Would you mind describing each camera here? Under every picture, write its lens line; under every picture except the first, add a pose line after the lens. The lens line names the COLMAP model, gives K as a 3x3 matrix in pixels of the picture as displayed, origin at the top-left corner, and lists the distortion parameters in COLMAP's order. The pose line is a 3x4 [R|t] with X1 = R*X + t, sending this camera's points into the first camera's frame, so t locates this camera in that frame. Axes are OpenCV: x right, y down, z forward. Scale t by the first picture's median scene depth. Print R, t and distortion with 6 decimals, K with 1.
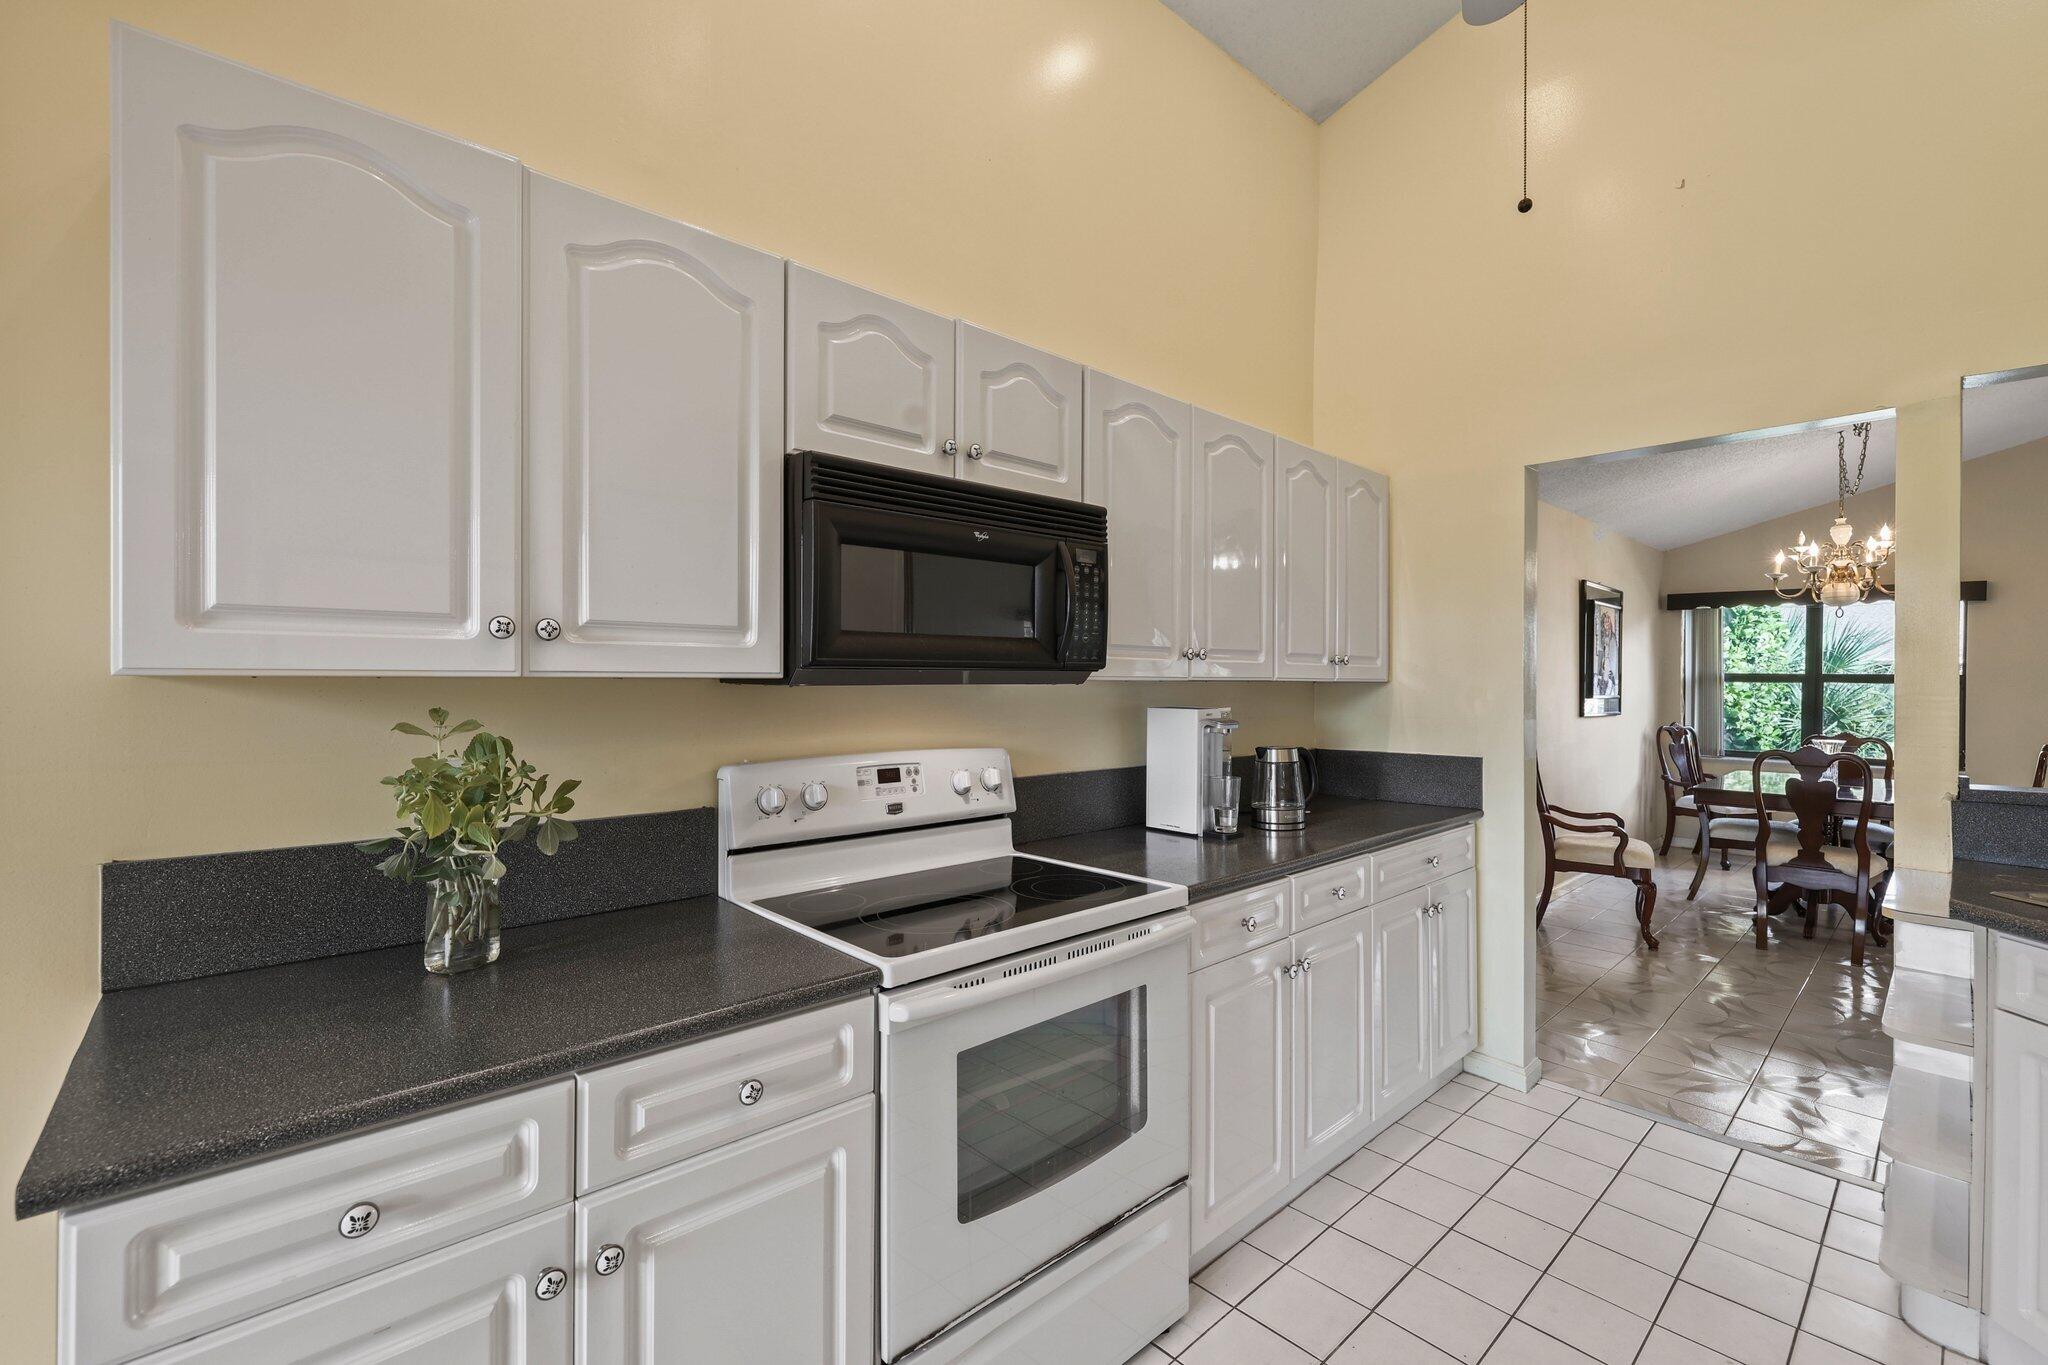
lens RADIAL K [[867.9, 0, 1024.0], [0, 867.9, 682.5], [0, 0, 1]] dist [0.000822, 0.000256]
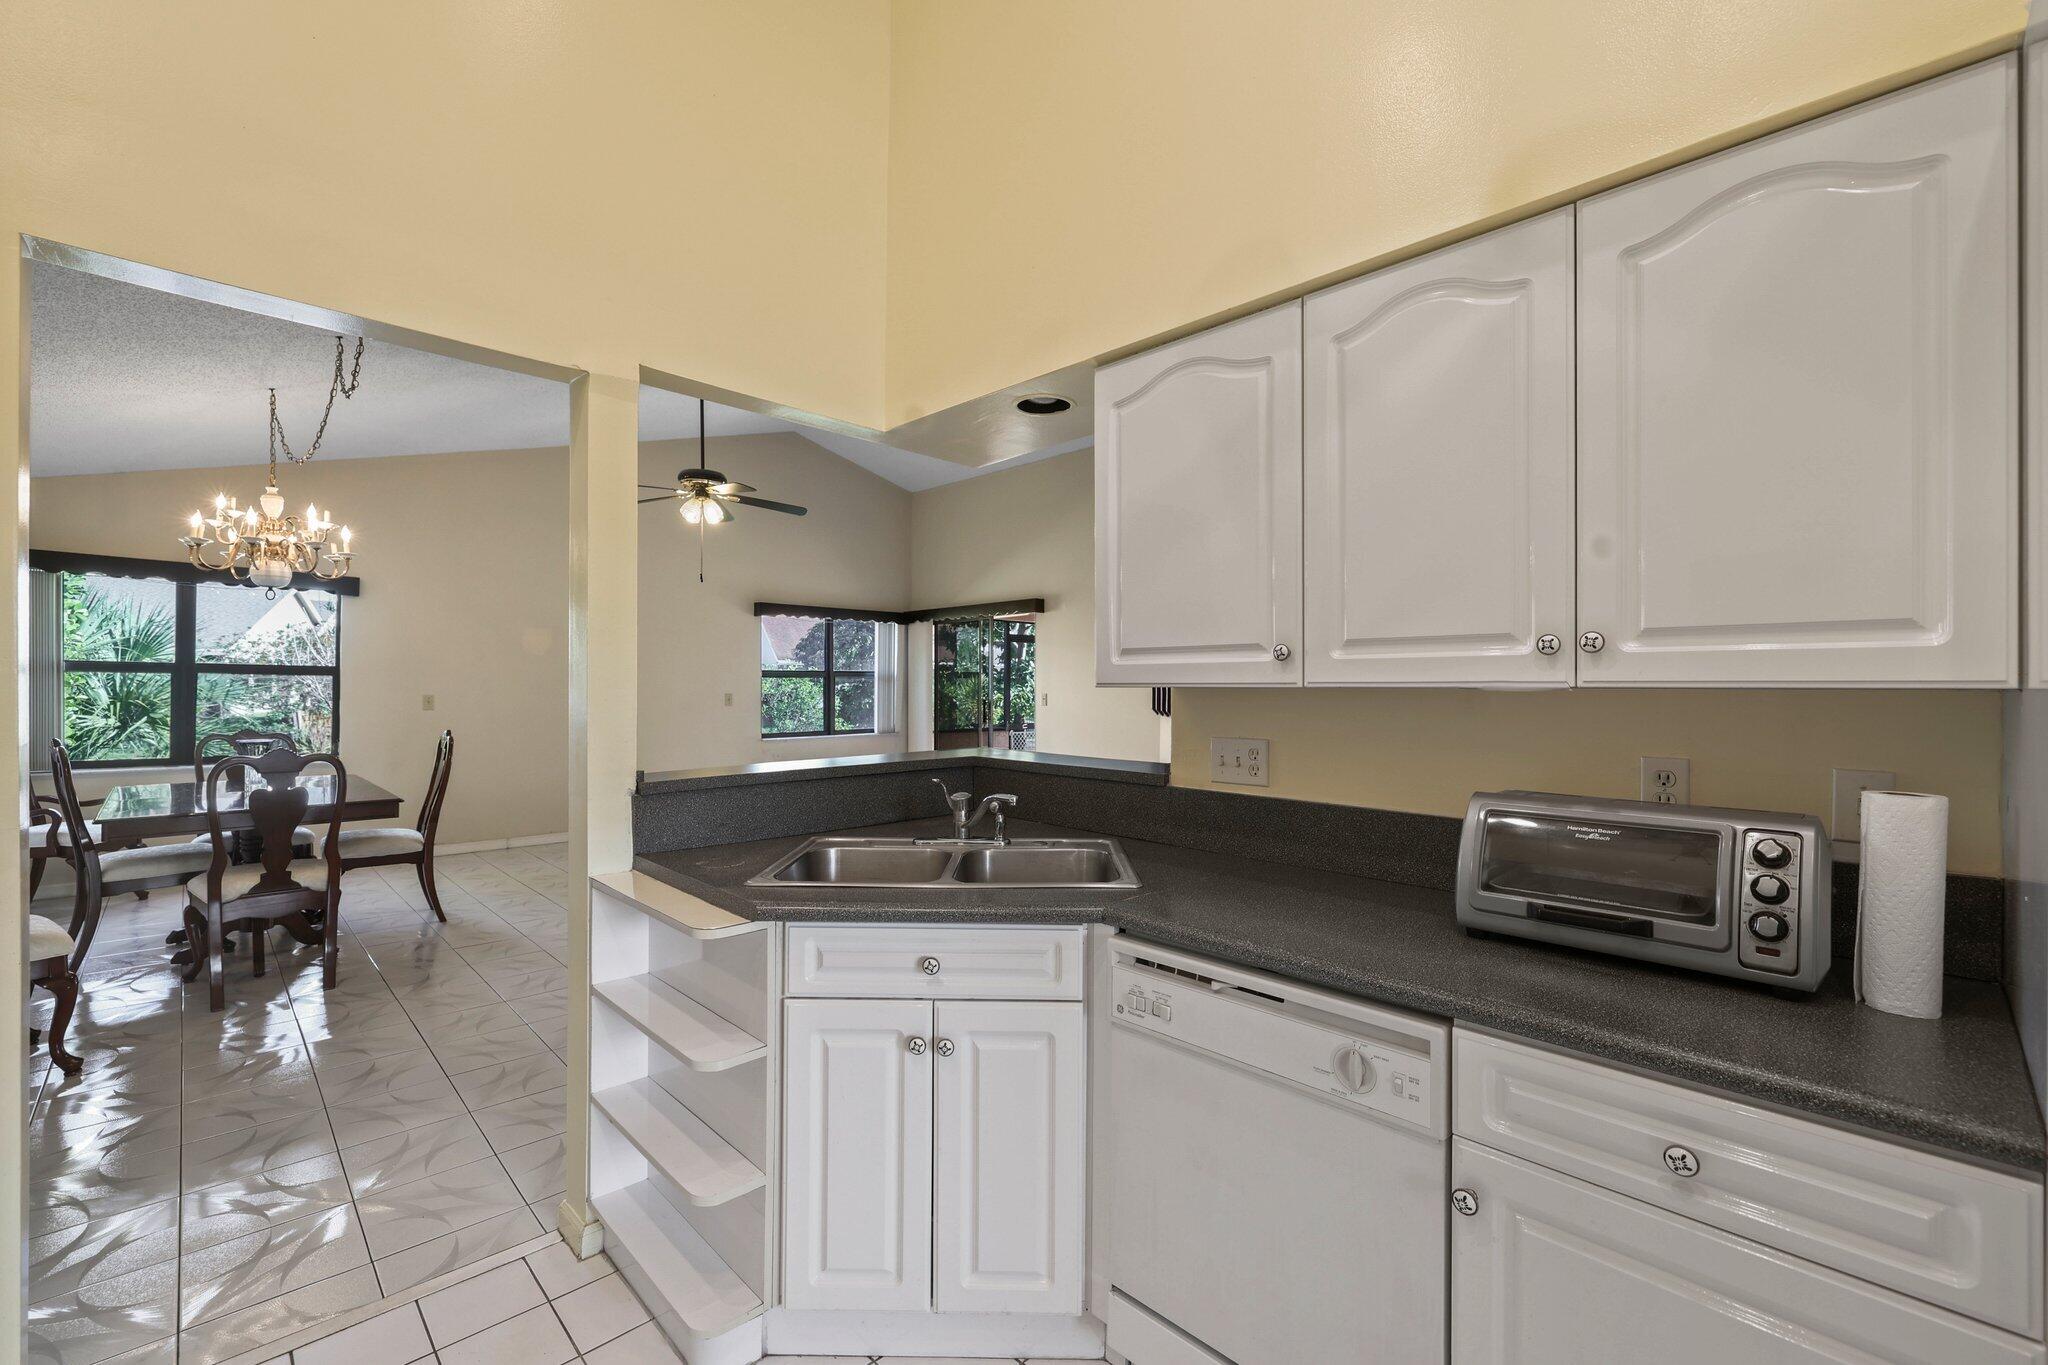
lens RADIAL K [[867.9, 0, 1024.0], [0, 867.9, 682.5], [0, 0, 1]] dist [0.000822, 0.000256]
pose [[-0.024687, -0.005652, 0.999679, 0.091872], [-0.005459, 0.999970, 0.005518, 0.000646], [-0.999680, -0.005321, -0.024717, 0.628682]]
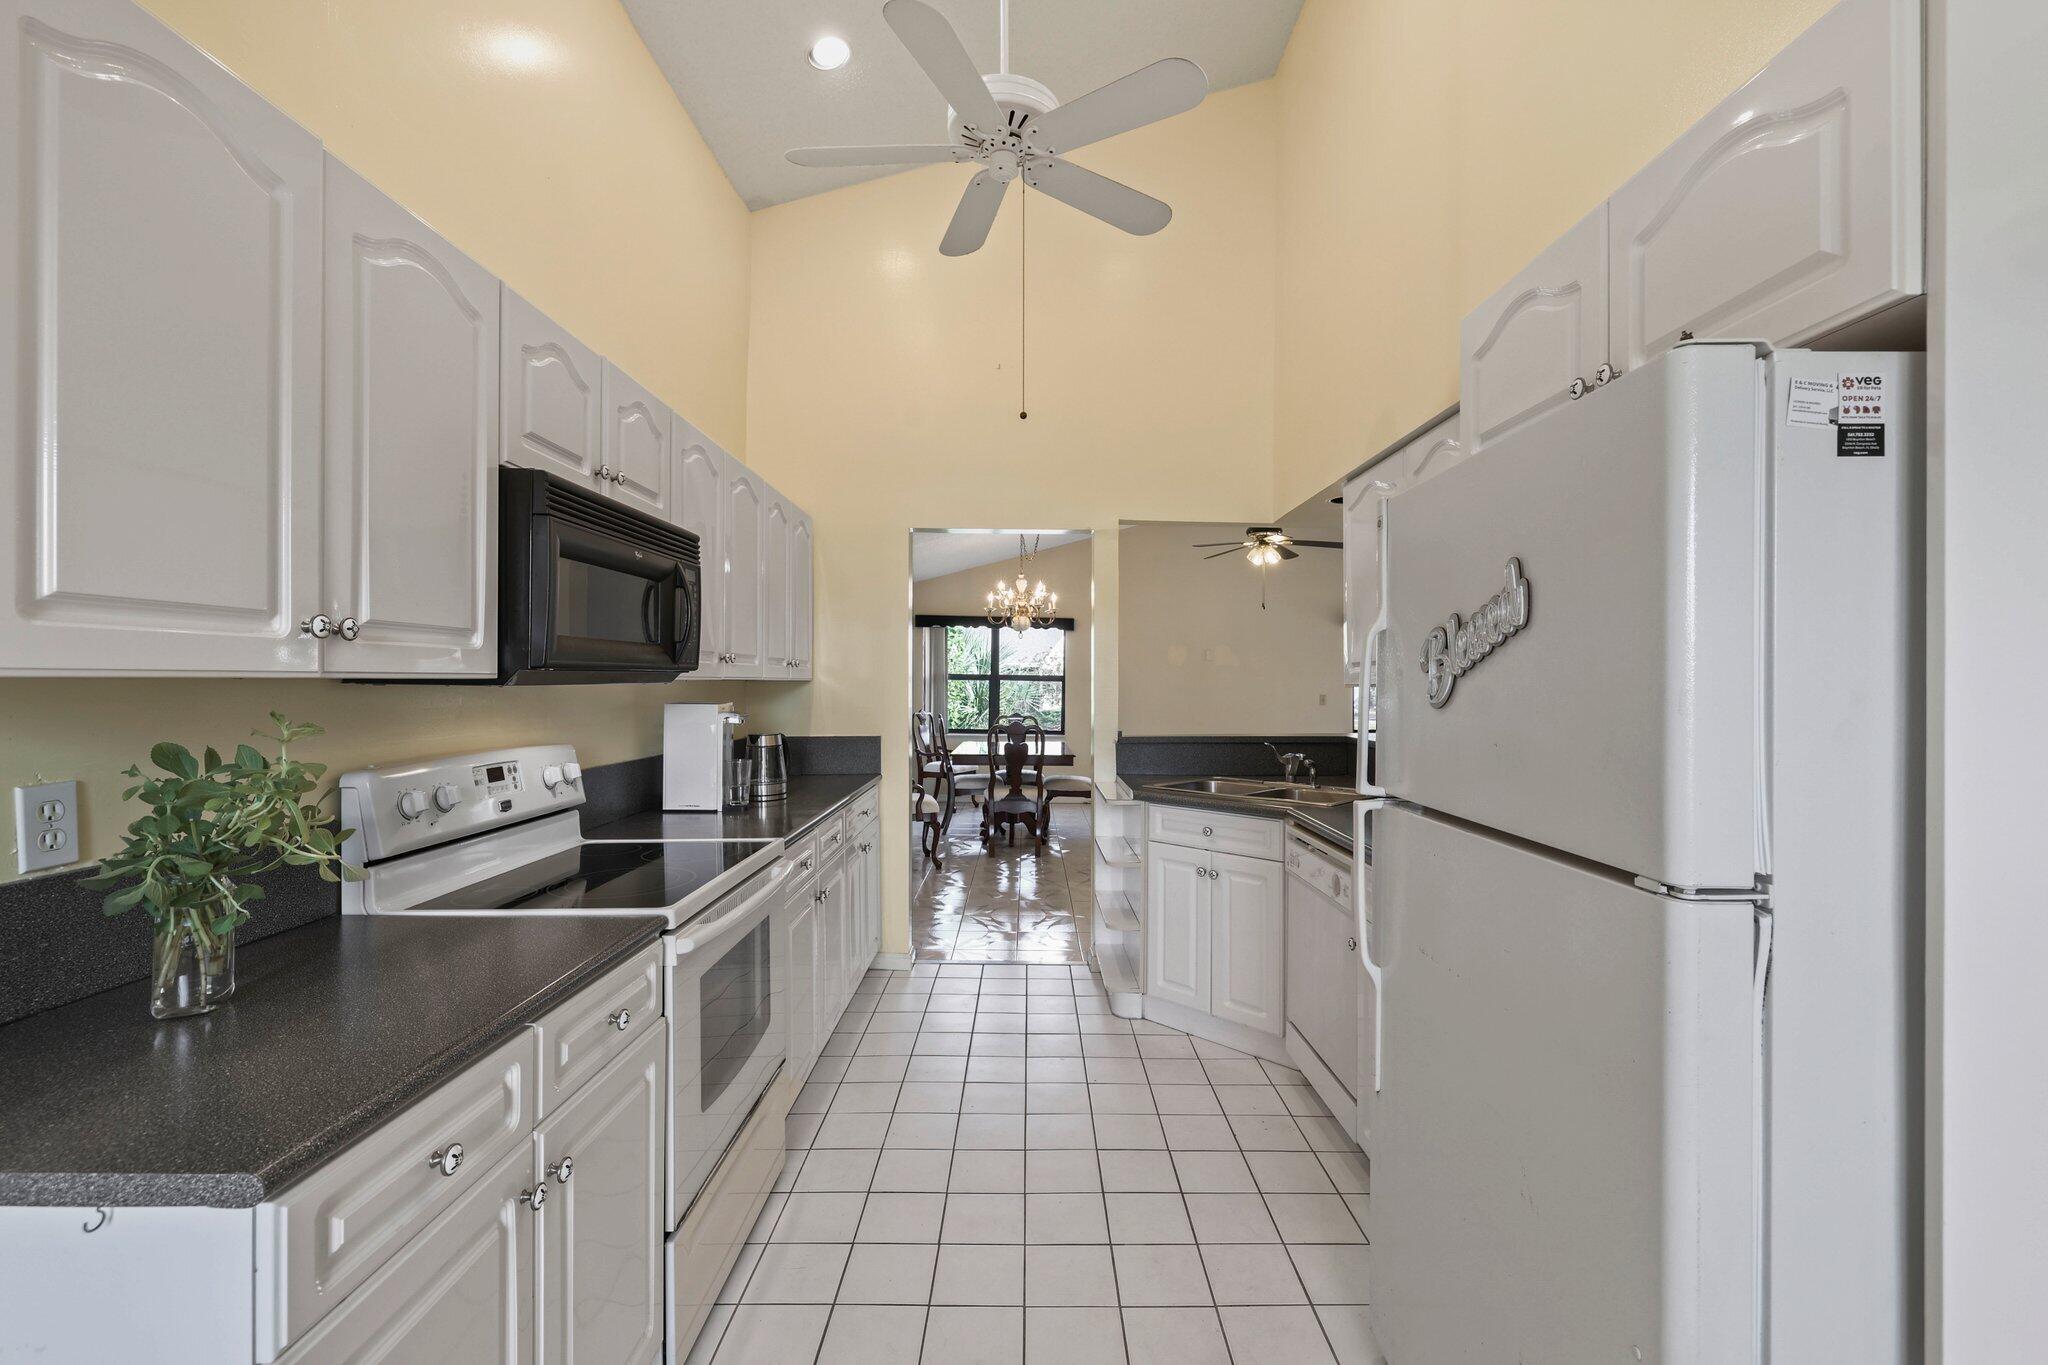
lens RADIAL K [[867.9, 0, 1024.0], [0, 867.9, 682.5], [0, 0, 1]] dist [0.000822, 0.000256]
pose [[0.679420, -0.002813, 0.733744, -0.473649], [0.000992, 0.999995, 0.002916, -0.002078], [-0.733748, -0.001253, 0.679420, -0.137494]]
